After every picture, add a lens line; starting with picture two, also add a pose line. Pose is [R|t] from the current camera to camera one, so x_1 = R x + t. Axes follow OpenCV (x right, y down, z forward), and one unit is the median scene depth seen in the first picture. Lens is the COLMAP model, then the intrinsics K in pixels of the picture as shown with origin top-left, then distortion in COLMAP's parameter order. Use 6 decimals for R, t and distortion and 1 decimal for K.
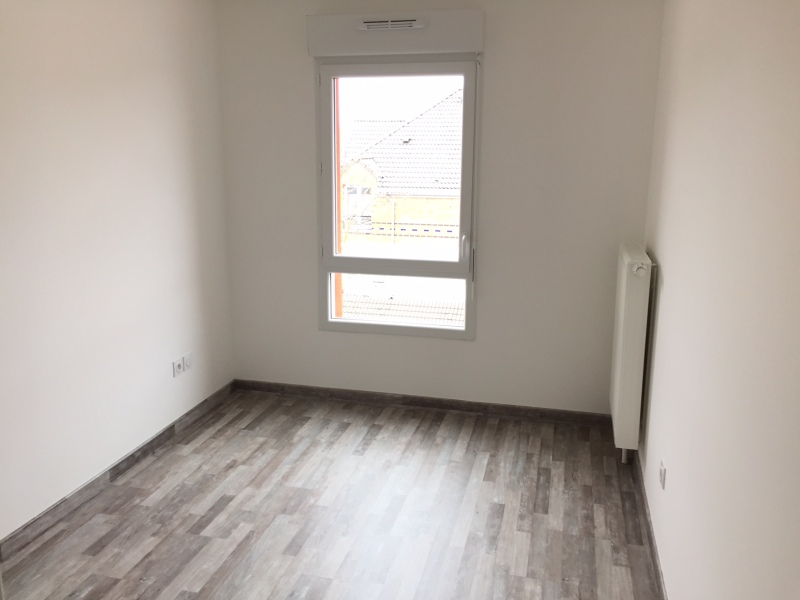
lens RADIAL K [[676.6, 0, 400.0], [0, 676.6, 300.0], [0, 0, 1]] dist [0.269415, -0.449623]
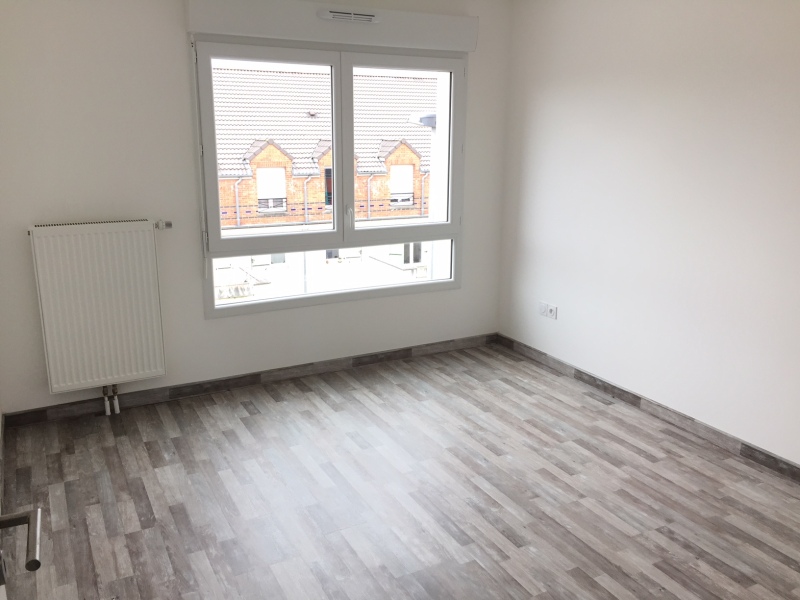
lens RADIAL K [[676.6, 0, 400.0], [0, 676.6, 300.0], [0, 0, 1]] dist [0.269415, -0.449623]
pose [[0.726173, -0.170203, 0.666111, -0.847397], [0.152877, 0.984590, 0.084918, -0.042021], [-0.670300, 0.040168, 0.741003, 0.169255]]
